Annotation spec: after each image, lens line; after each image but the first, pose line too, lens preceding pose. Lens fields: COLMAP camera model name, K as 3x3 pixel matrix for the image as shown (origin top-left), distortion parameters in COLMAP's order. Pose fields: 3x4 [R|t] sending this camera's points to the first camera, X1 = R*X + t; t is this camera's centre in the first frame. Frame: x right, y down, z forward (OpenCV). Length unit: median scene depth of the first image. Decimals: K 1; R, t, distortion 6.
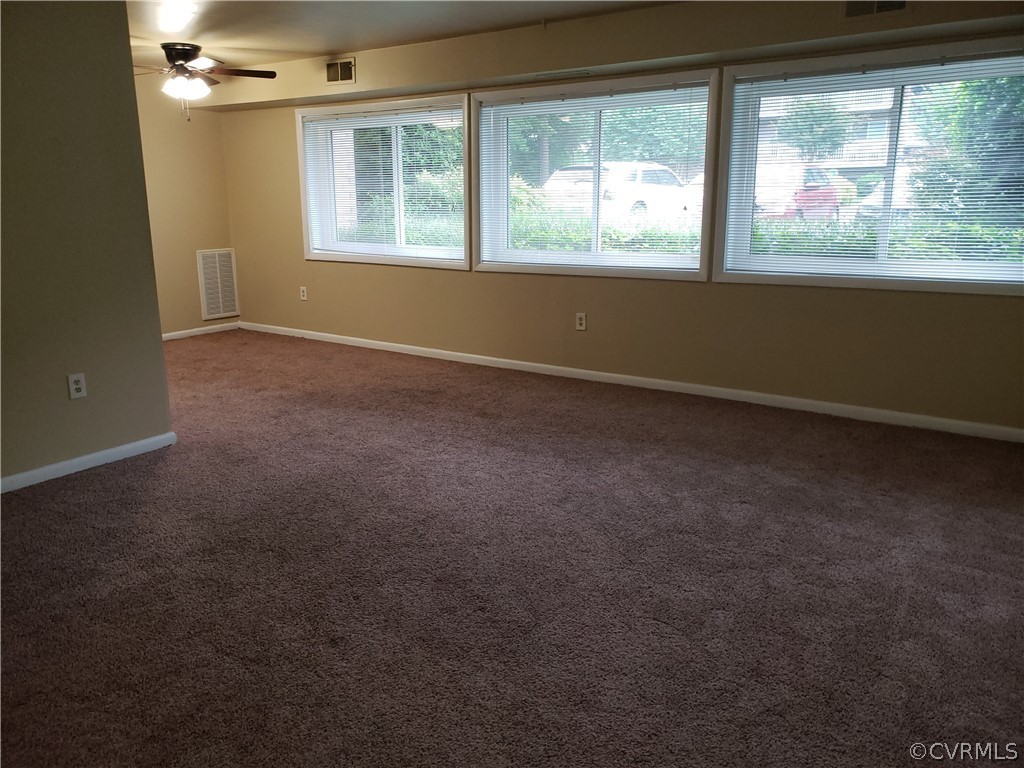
lens RADIAL K [[792.8, 0, 500.7], [0, 792.8, 376.9], [0, 0, 1]] dist [0.009700, 0.001274]
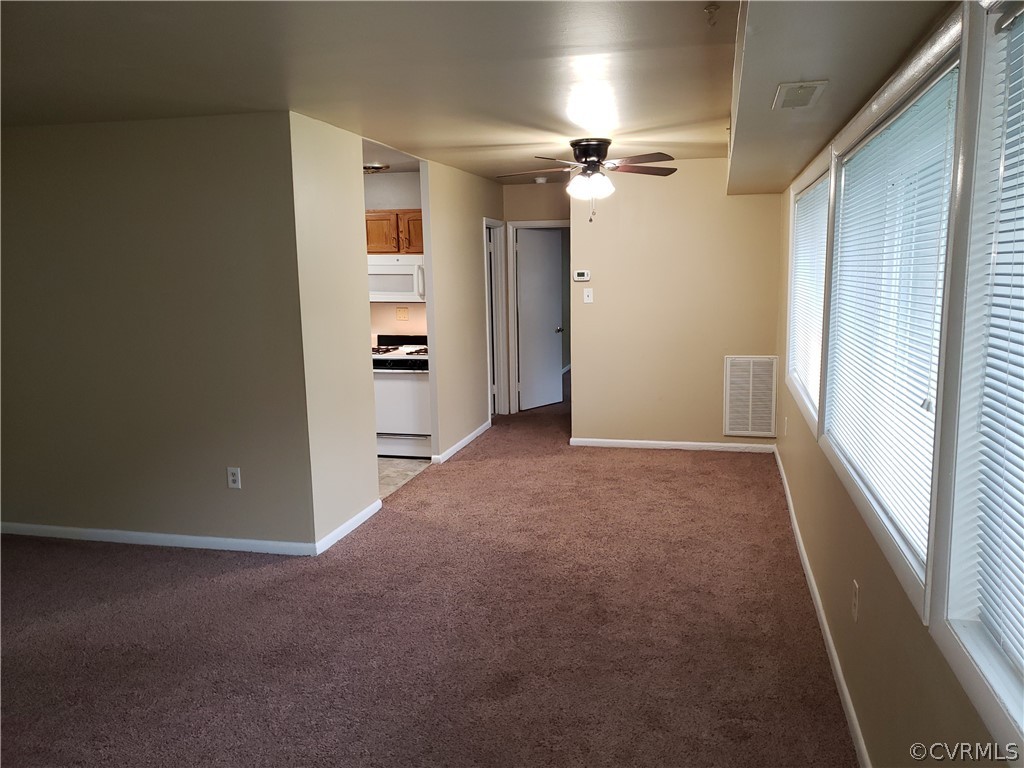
lens RADIAL K [[792.8, 0, 518.0], [0, 792.8, 381.7], [0, 0, 1]] dist [0.009700, 0.001274]
pose [[0.367255, 0.133193, -0.920534, 0.447264], [-0.195965, 0.978559, 0.063406, -0.189245], [0.909242, 0.157106, 0.385481, 0.620597]]
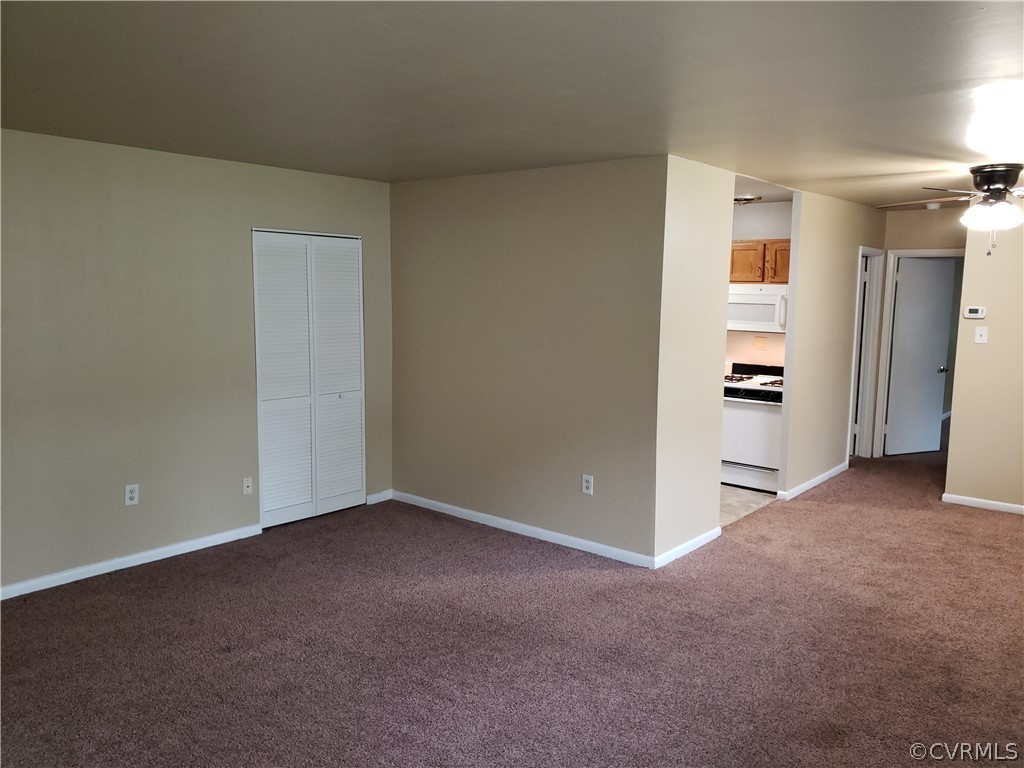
lens RADIAL K [[792.8, 0, 509.1], [0, 792.8, 381.9], [0, 0, 1]] dist [0.009700, 0.001274]
pose [[-0.080458, 0.122860, -0.989157, 0.480484], [-0.241149, 0.960494, 0.138915, -0.198349], [0.967147, 0.249711, -0.047652, 0.613670]]
